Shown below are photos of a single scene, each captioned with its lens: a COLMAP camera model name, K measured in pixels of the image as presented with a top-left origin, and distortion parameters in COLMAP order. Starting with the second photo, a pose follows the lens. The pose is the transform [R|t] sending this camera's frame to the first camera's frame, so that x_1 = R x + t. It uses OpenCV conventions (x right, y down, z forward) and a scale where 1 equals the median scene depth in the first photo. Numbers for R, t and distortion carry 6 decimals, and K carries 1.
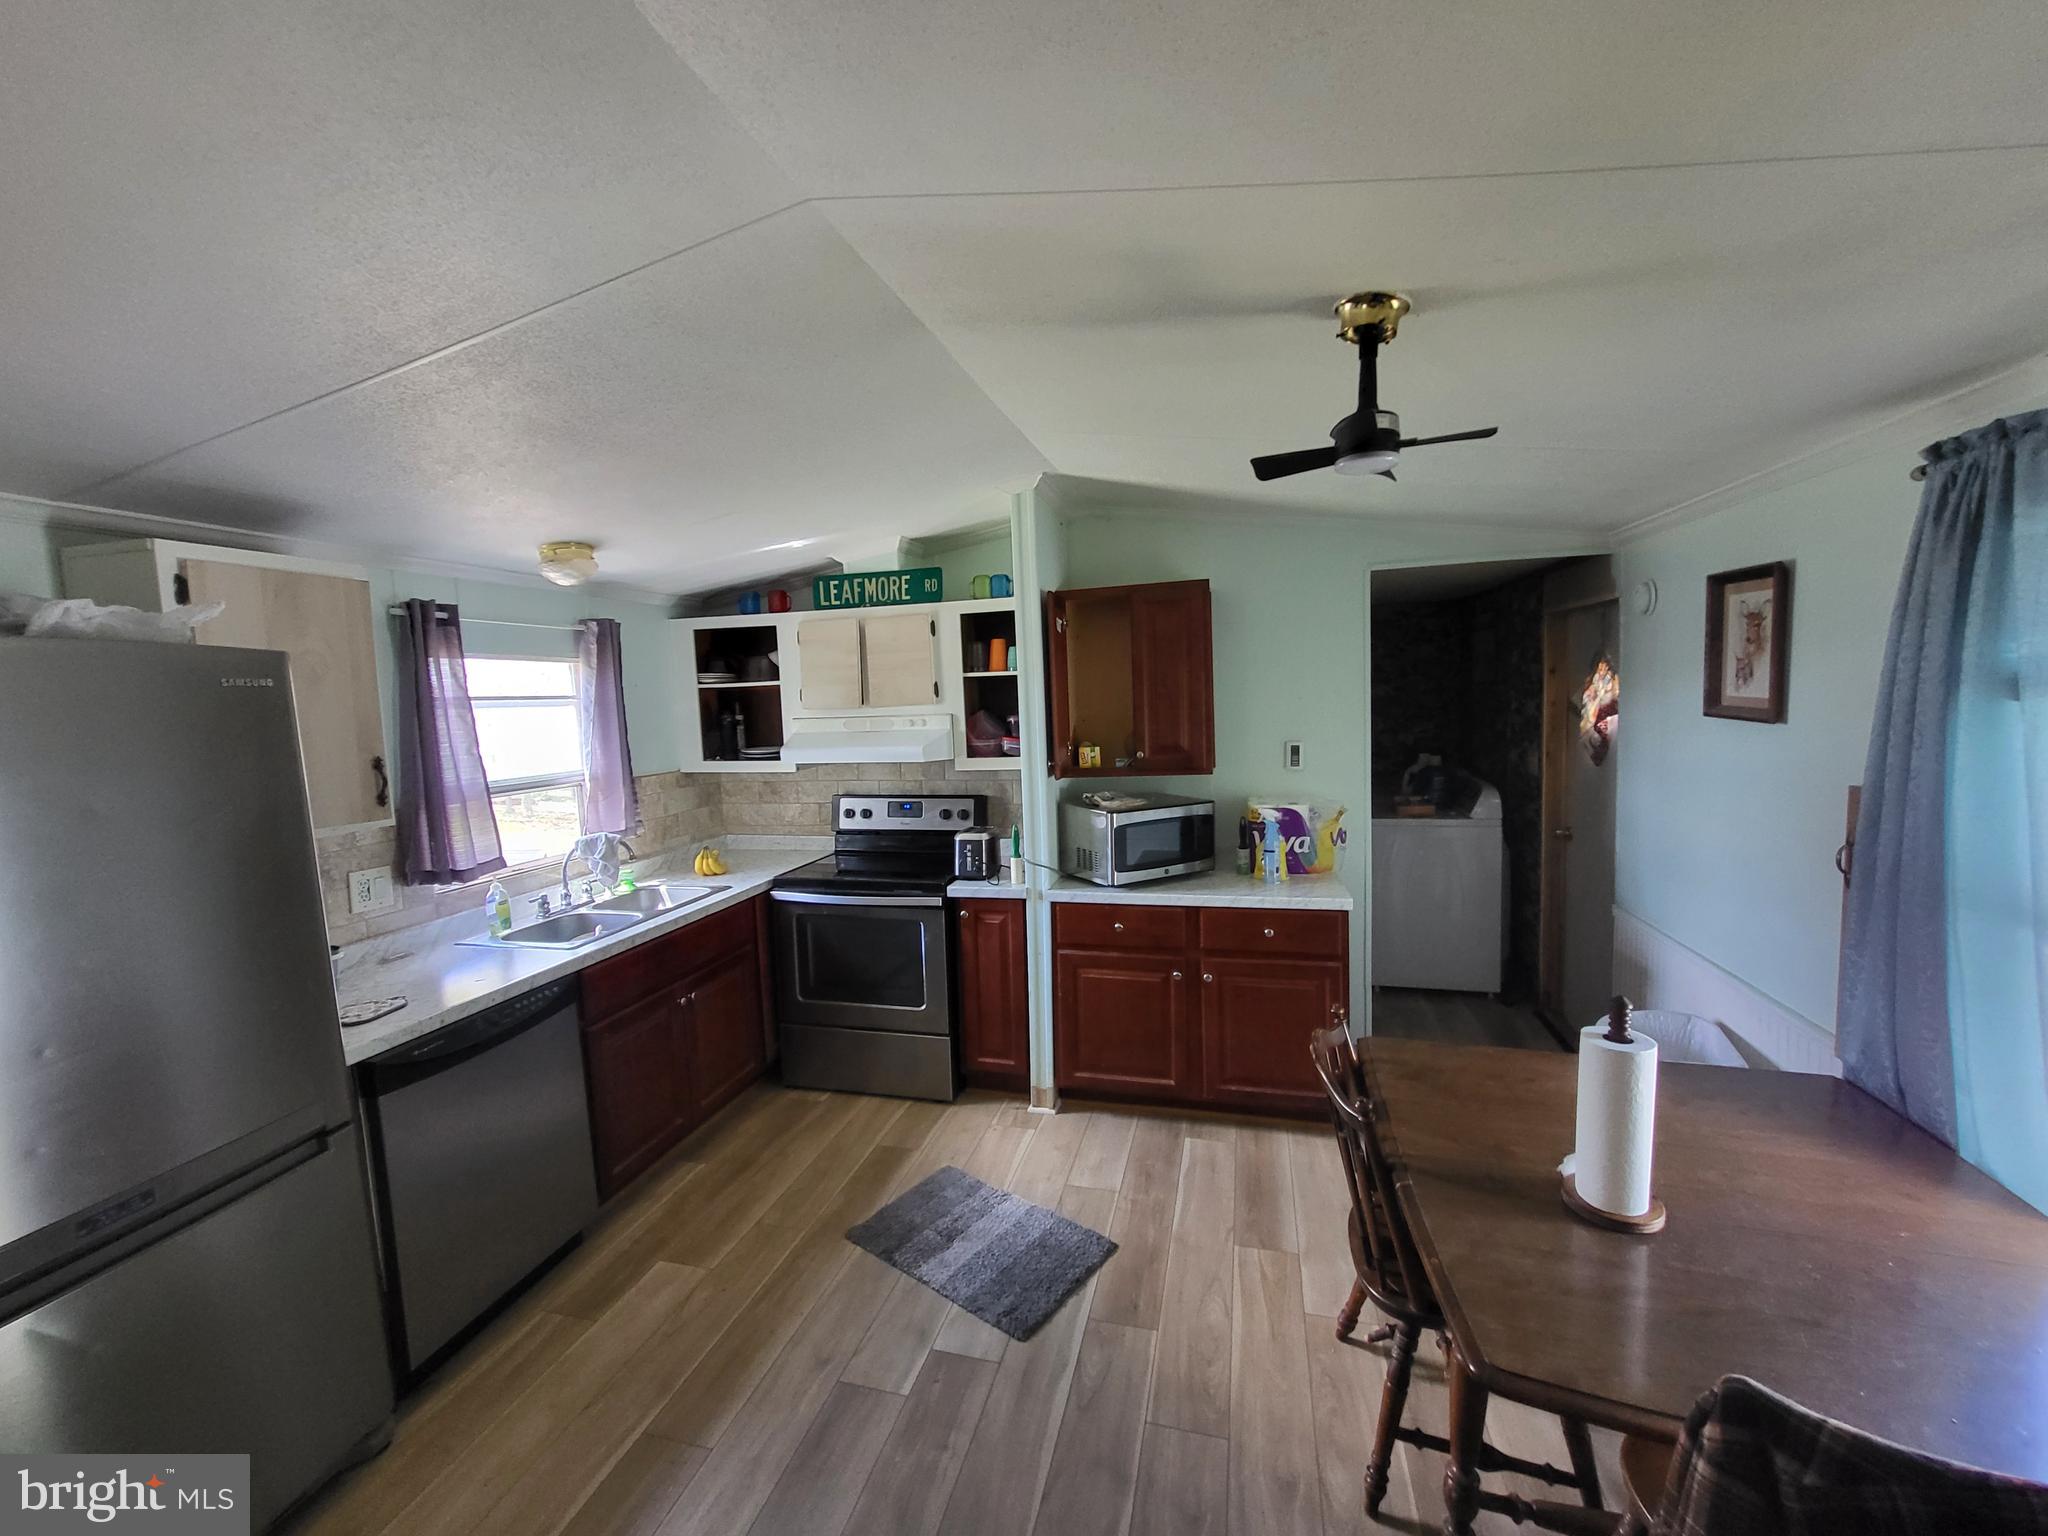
lens RADIAL K [[819.6, 0, 1017.2], [0, 819.6, 764.3], [0, 0, 1]] dist [0.001815, 0.000227]
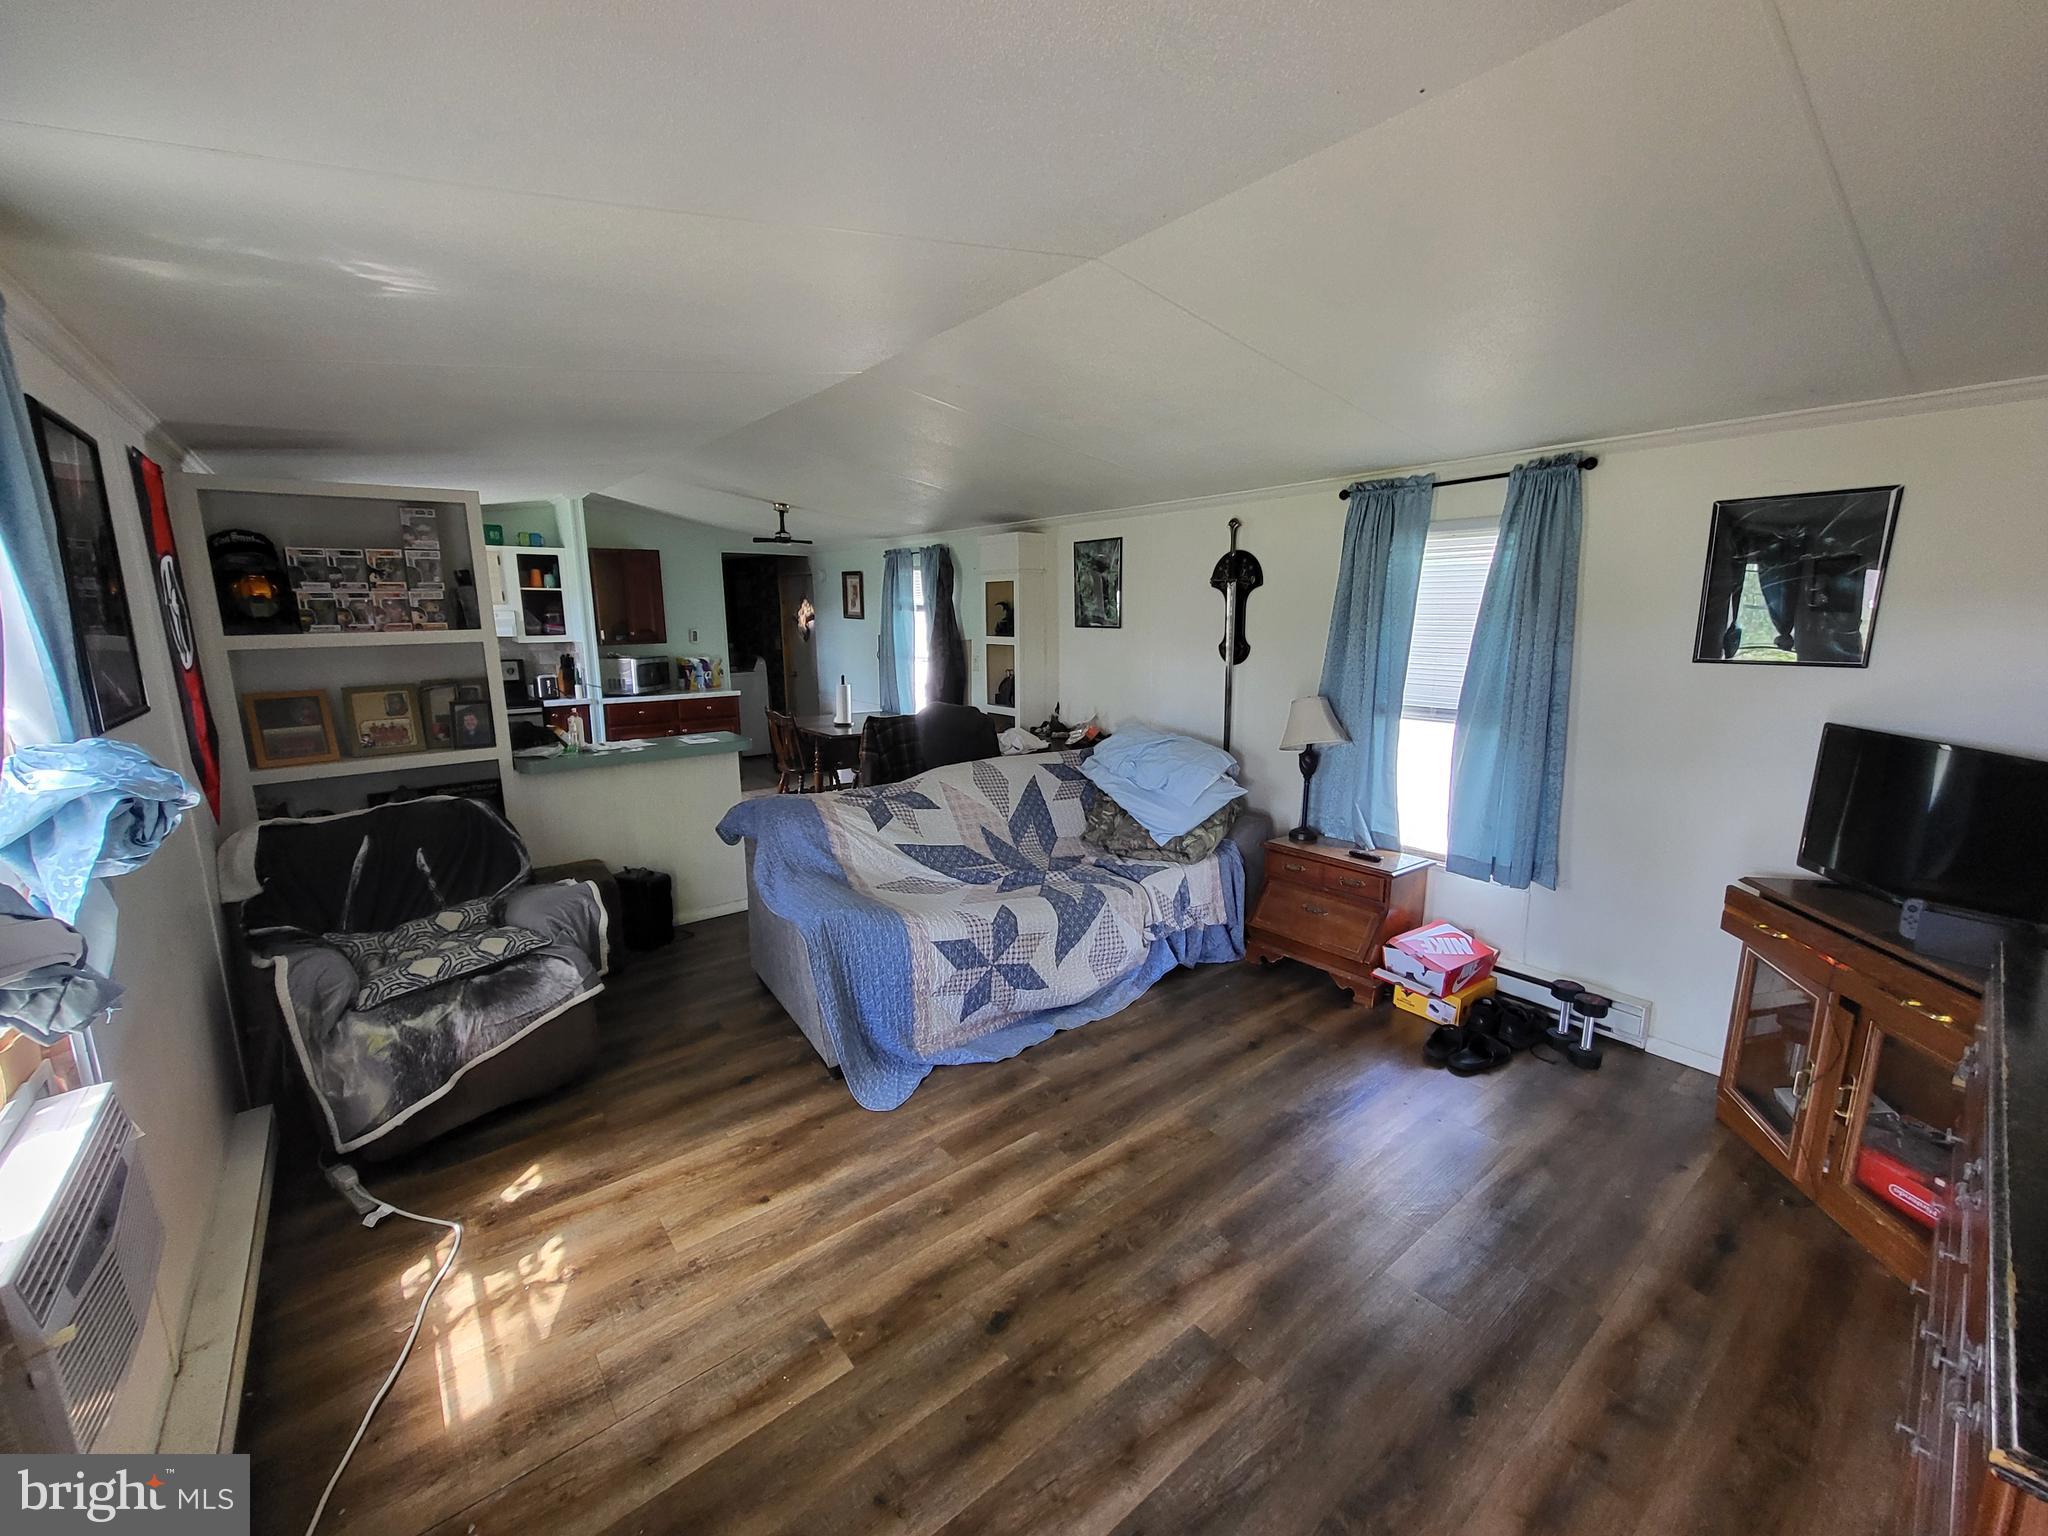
lens RADIAL K [[819.6, 0, 1017.2], [0, 819.6, 764.3], [0, 0, 1]] dist [0.001815, 0.000227]
pose [[0.586584, -0.113745, 0.801861, -0.989110], [0.045764, 0.993162, 0.107404, 0.139968], [-0.808594, -0.026305, 0.587778, -1.016393]]
